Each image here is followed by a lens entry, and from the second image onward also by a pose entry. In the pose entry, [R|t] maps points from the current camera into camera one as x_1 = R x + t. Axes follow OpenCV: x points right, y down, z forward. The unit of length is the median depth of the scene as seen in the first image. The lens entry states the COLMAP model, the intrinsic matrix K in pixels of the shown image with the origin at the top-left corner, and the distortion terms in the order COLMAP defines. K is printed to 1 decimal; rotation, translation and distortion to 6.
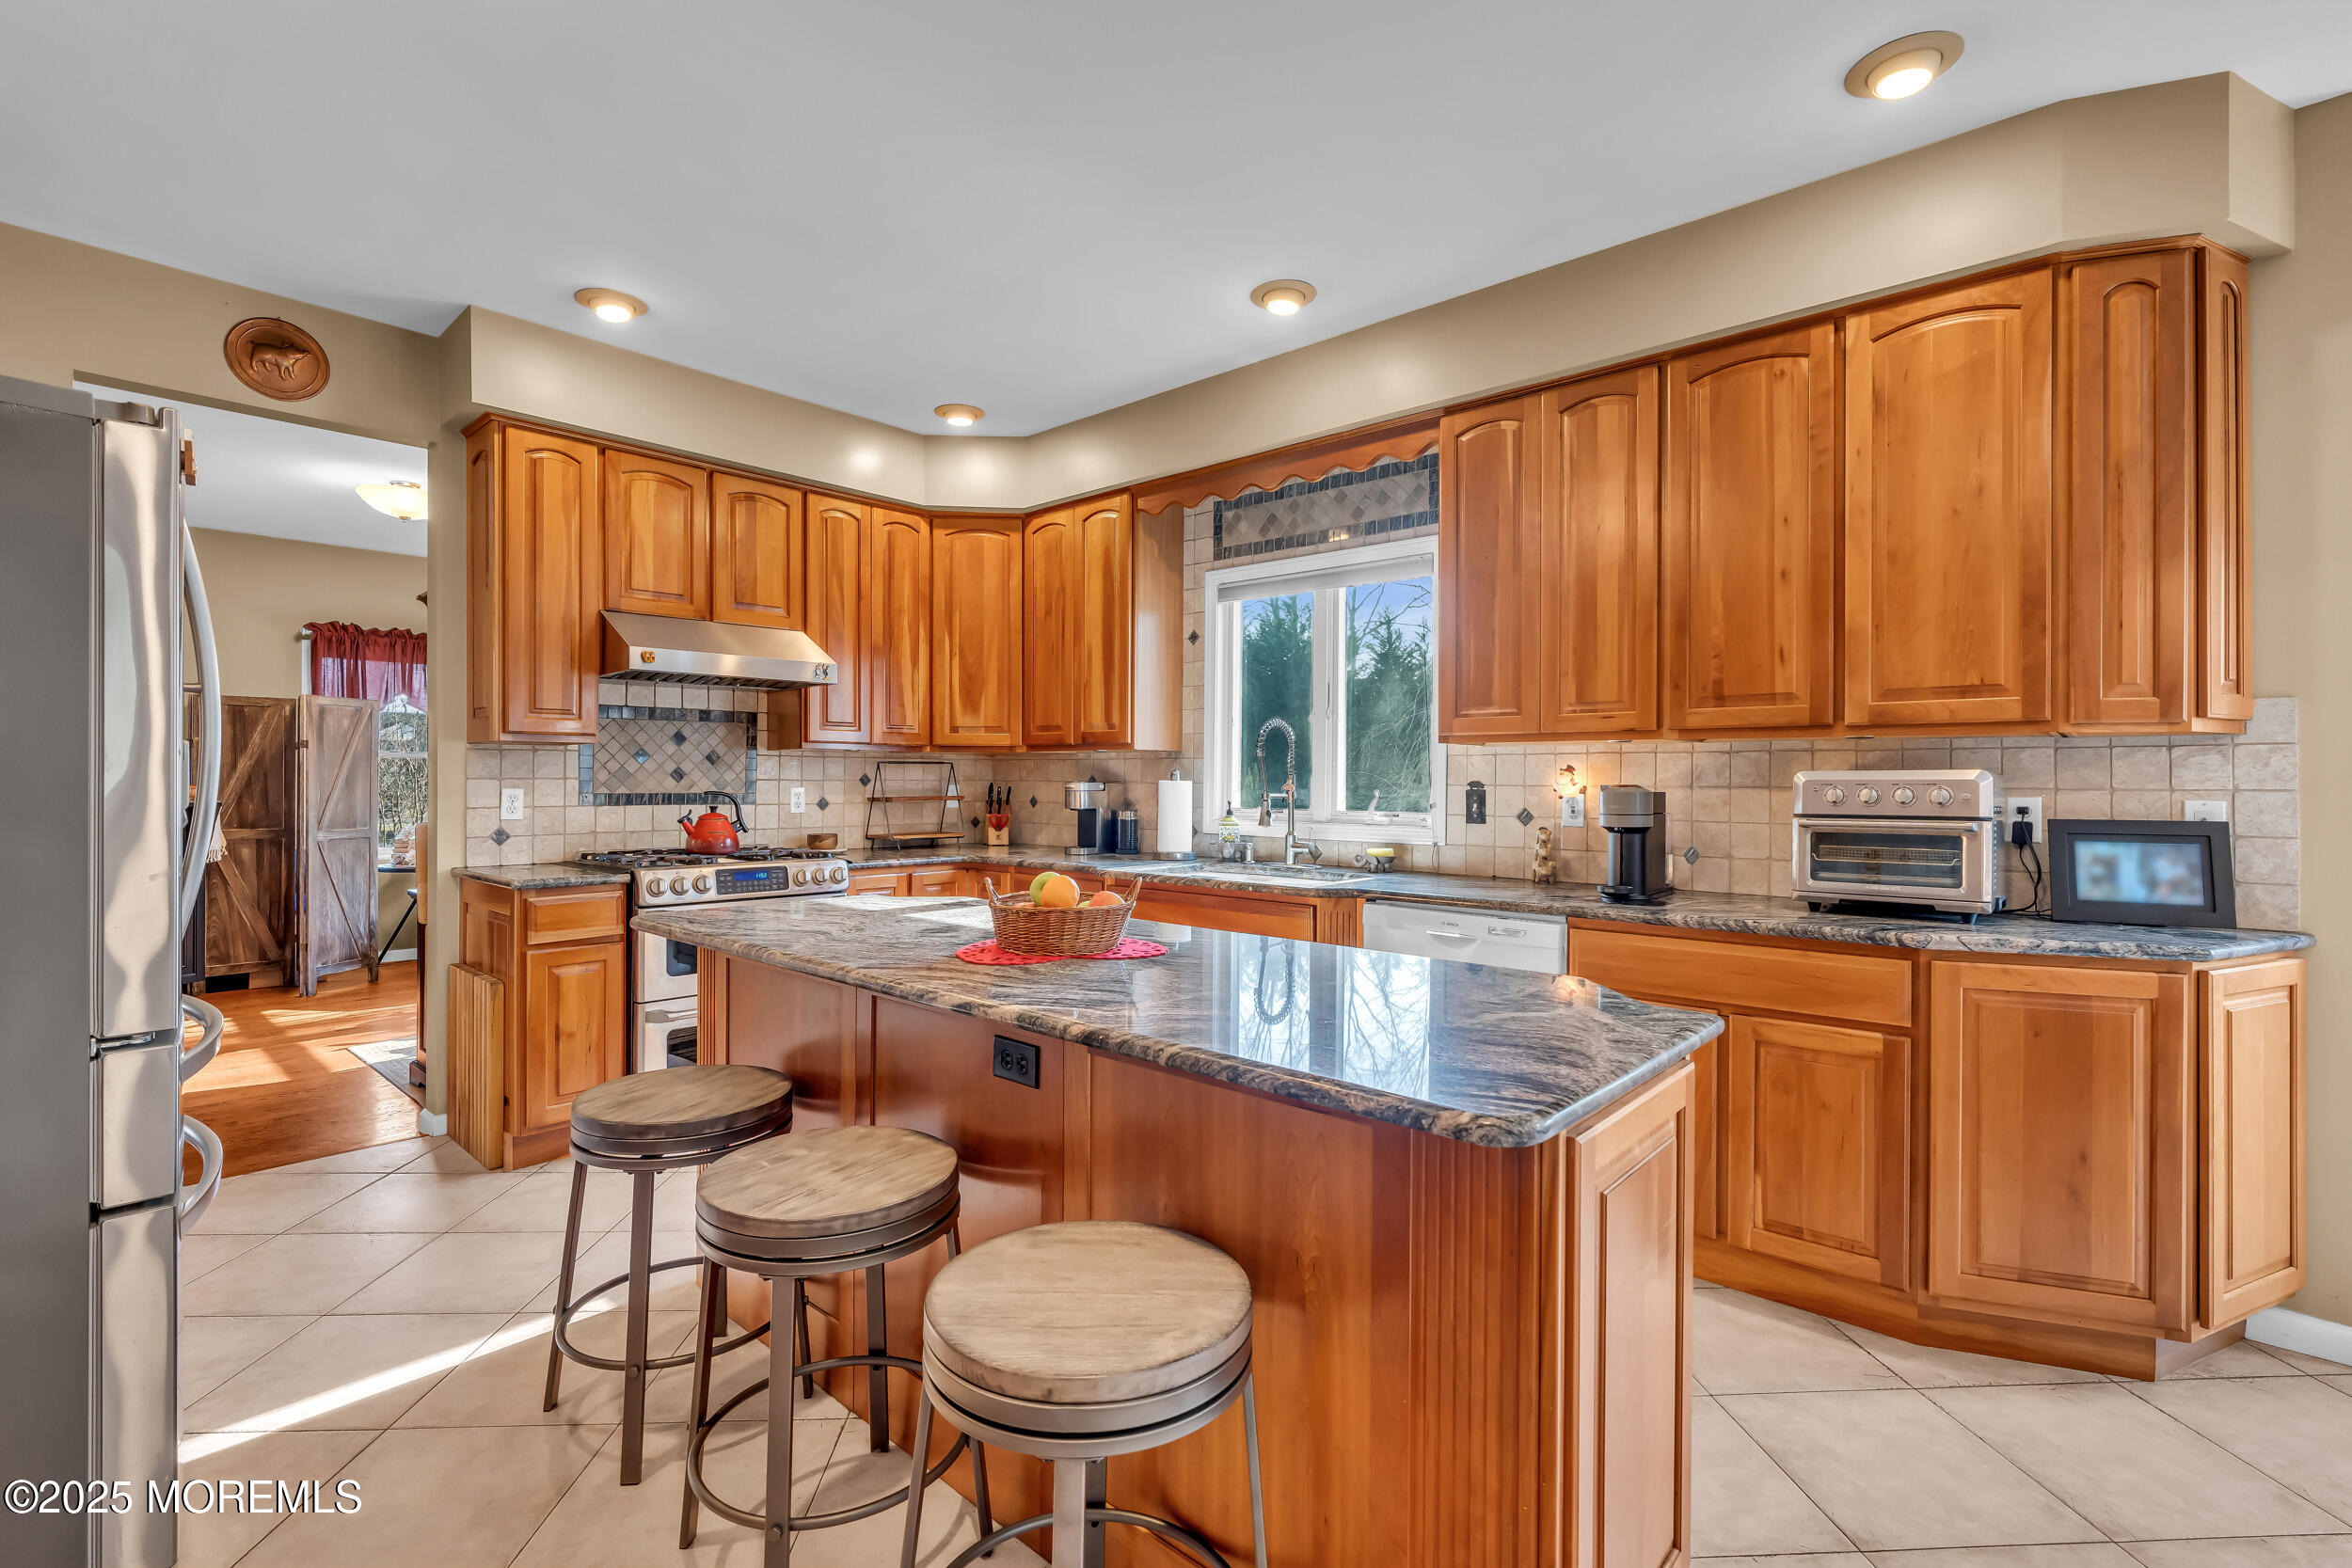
lens RADIAL K [[1050.4, 0, 1173.8], [0, 1050.4, 779.9], [0, 0, 1]] dist [-0.008236, 0.000721]
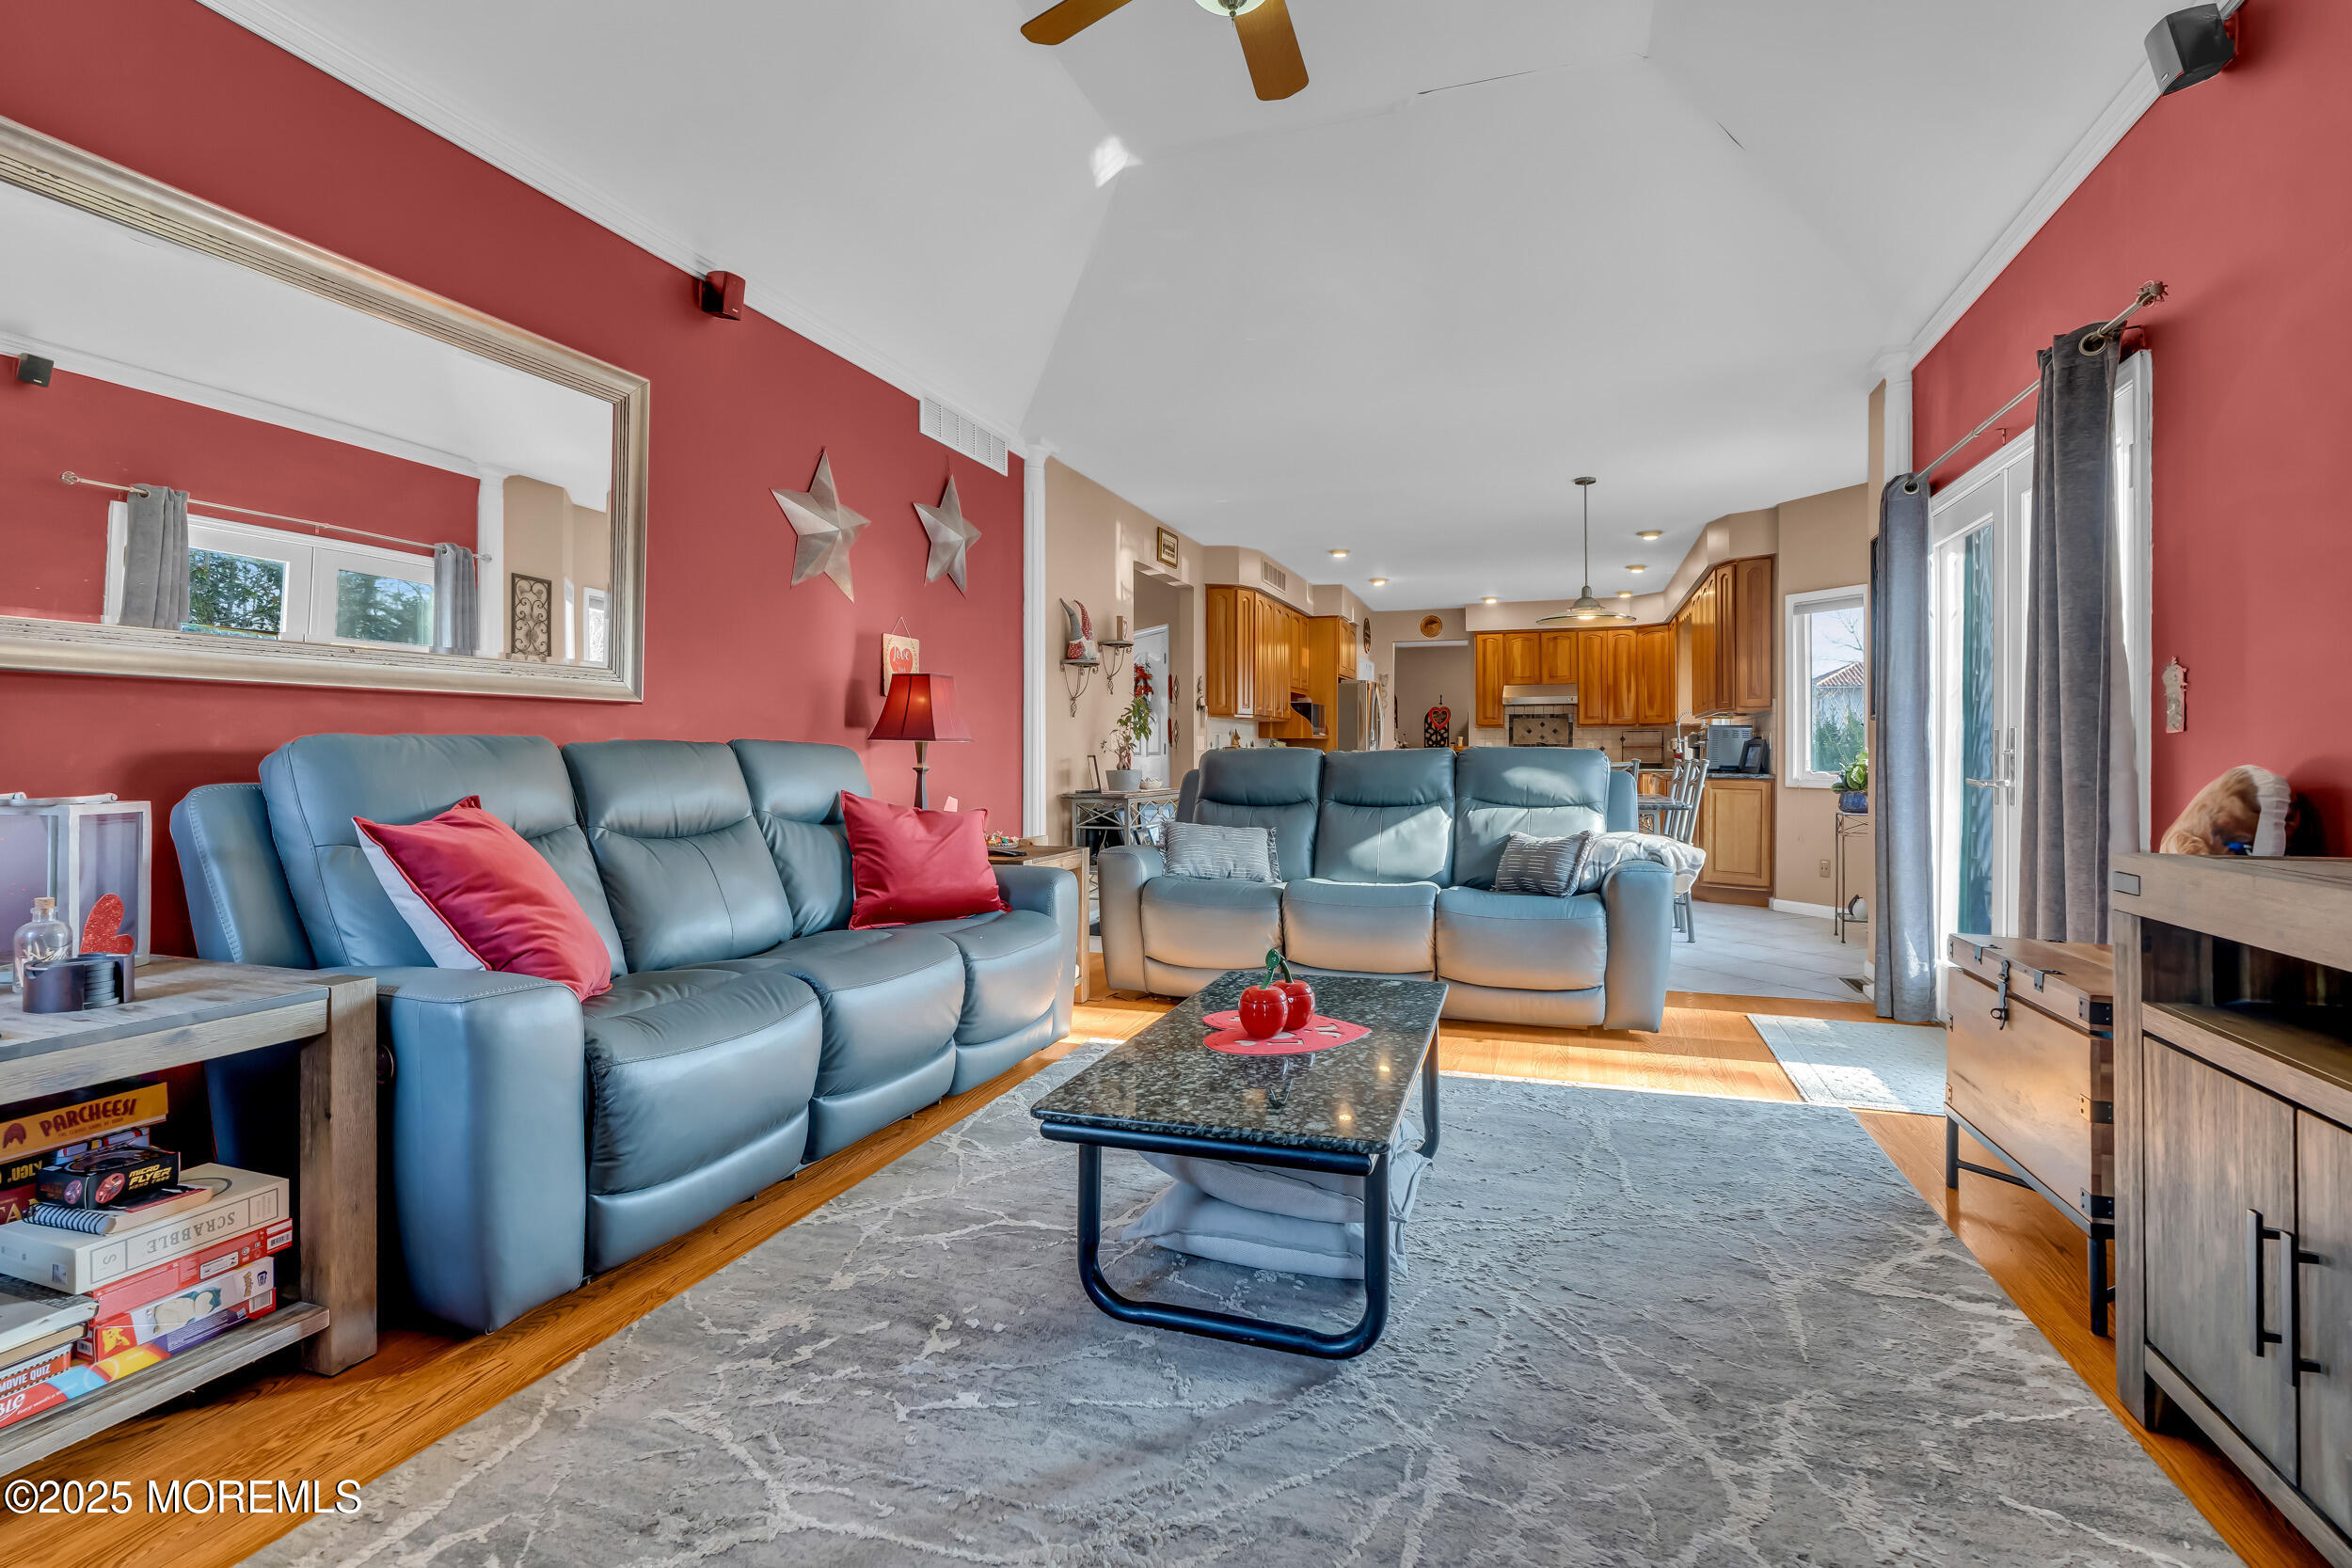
lens RADIAL K [[1050.4, 0, 1178.9], [0, 1050.4, 763.4], [0, 0, 1]] dist [-0.008236, 0.000721]
pose [[0.374518, 0.005219, -0.927205, 1.800552], [-0.006186, 0.999976, 0.003130, 0.063176], [0.927199, 0.004564, 0.374541, -0.977489]]
